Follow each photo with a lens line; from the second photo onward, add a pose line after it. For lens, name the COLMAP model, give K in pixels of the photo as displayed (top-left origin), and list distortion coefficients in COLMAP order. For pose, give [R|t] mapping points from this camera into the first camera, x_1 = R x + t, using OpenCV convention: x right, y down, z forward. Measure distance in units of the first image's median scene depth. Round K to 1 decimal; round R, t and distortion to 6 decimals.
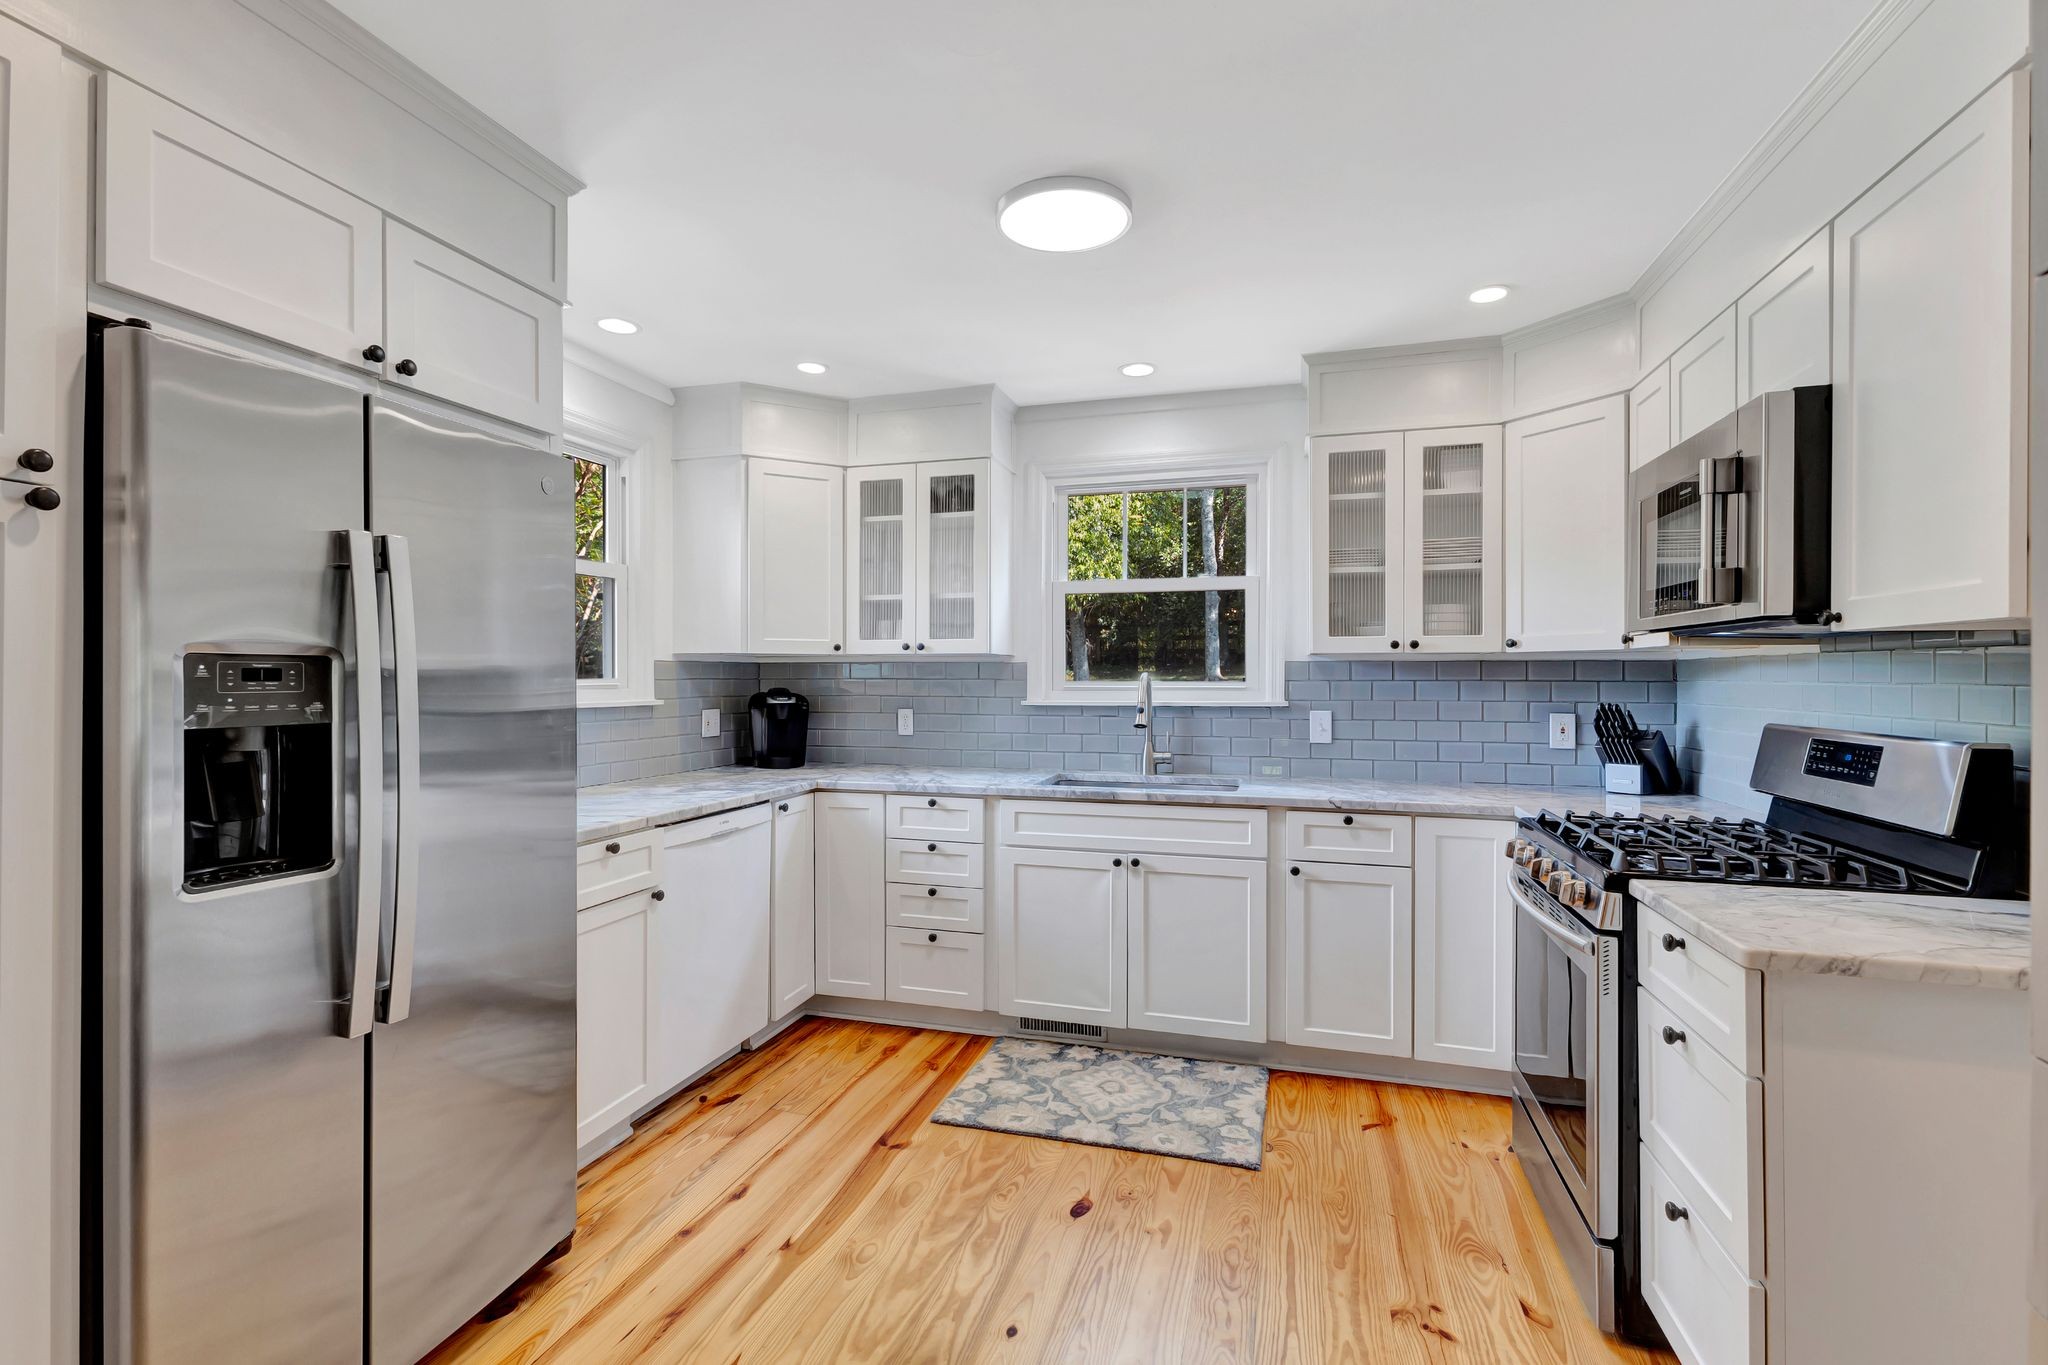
lens RADIAL K [[922.0, 0, 1014.1], [0, 922.0, 686.0], [0, 0, 1]] dist [0.005013, 0.000197]
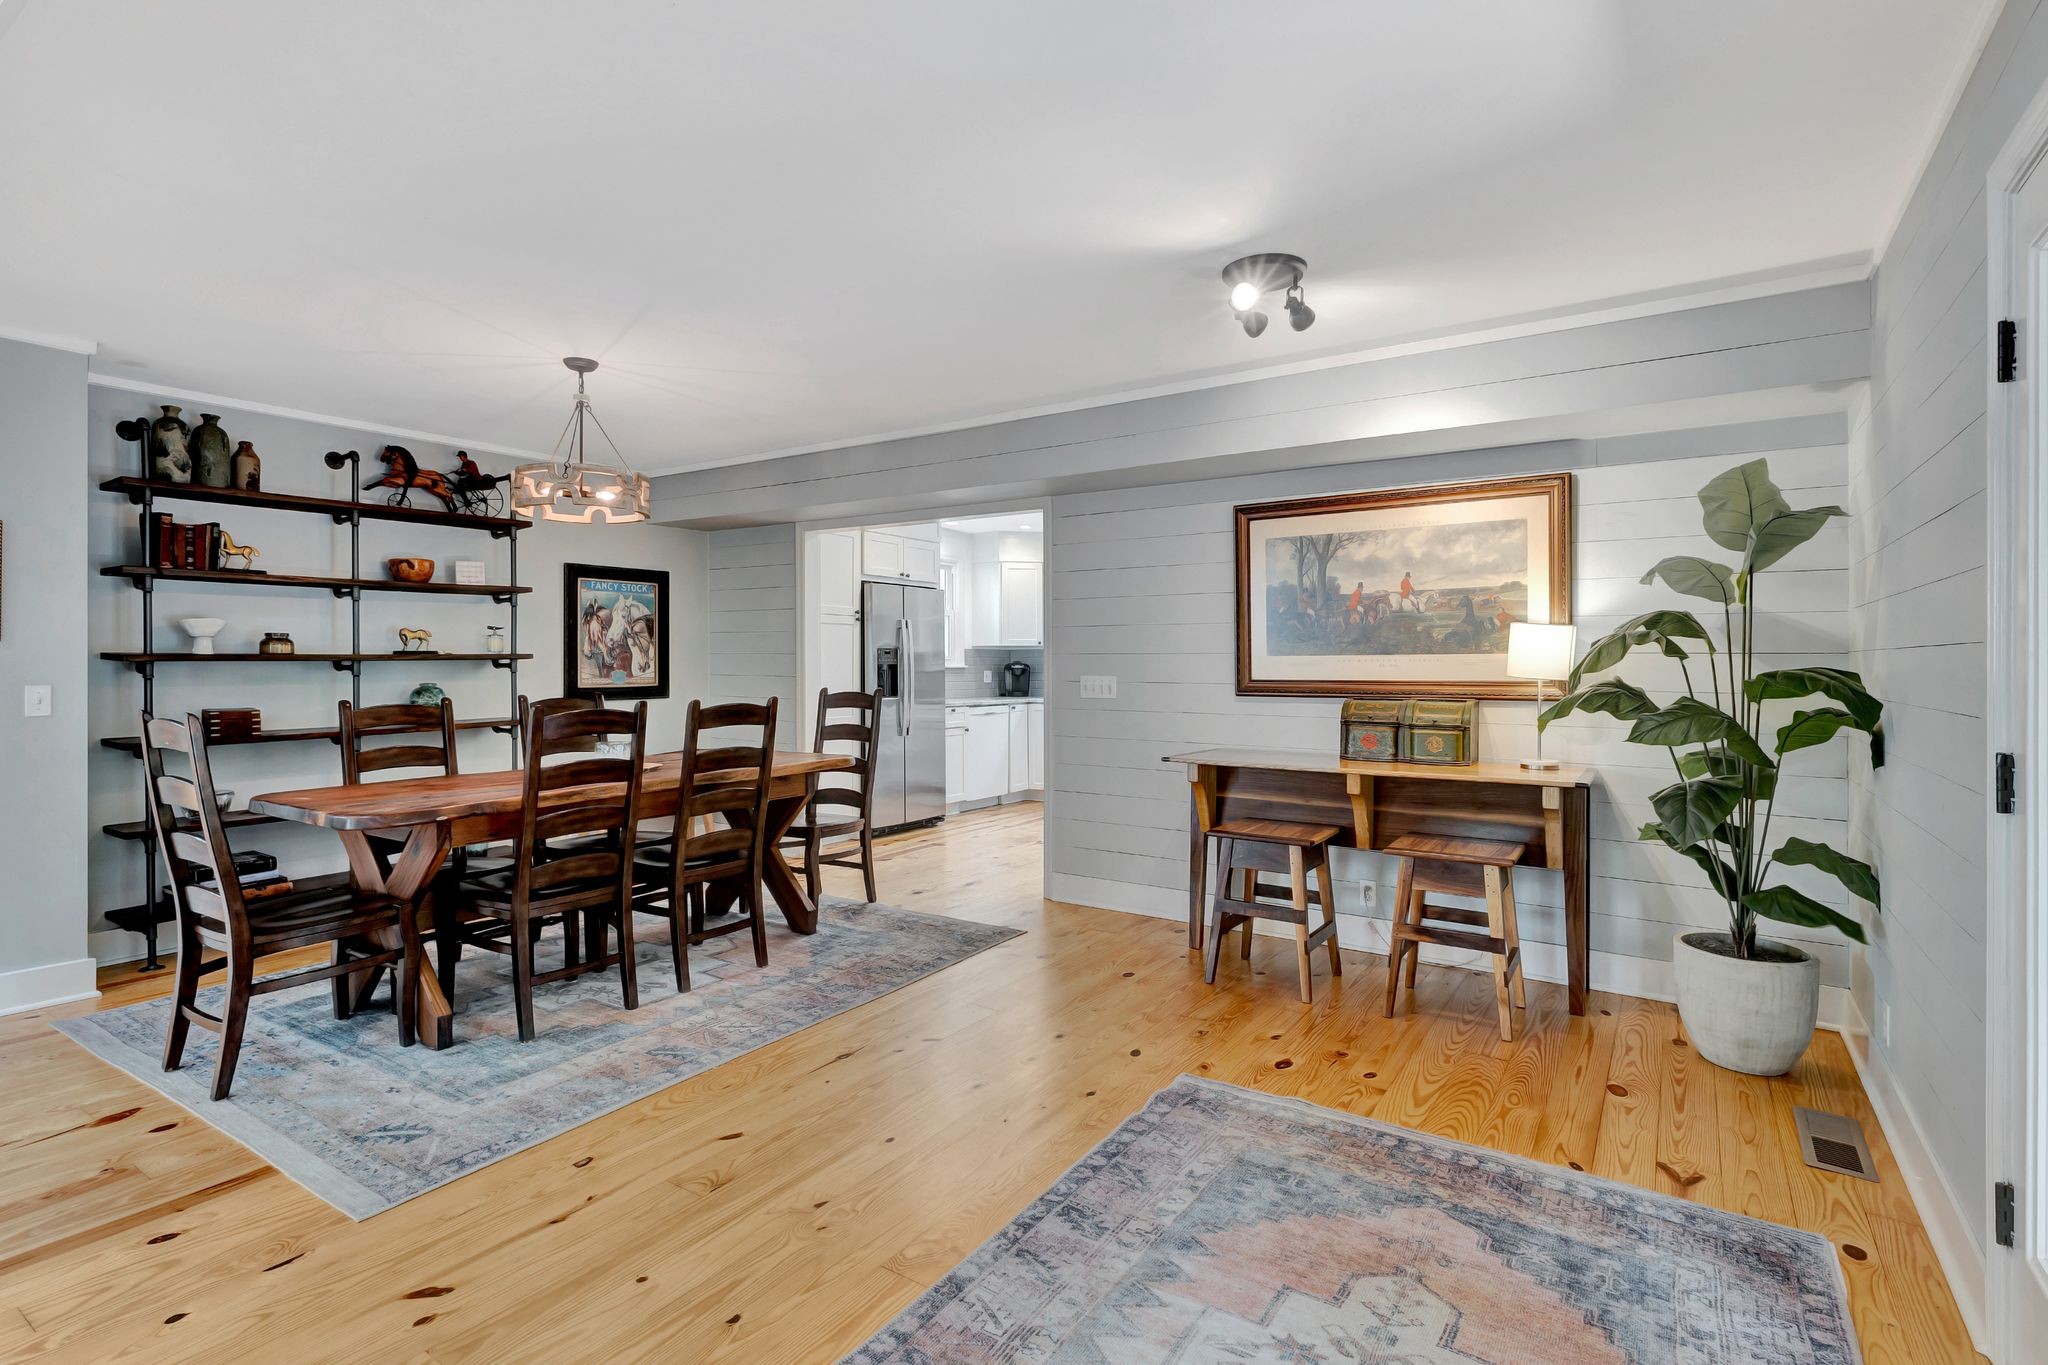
lens RADIAL K [[989.5, 0, 1024.0], [0, 989.5, 682.5], [0, 0, 1]] dist [0.001120, 0.000034]
pose [[0.955095, -0.001115, -0.296296, 0.547253], [0.003556, 0.999964, 0.007700, 0.042303], [0.296277, -0.008408, 0.955065, -1.486771]]
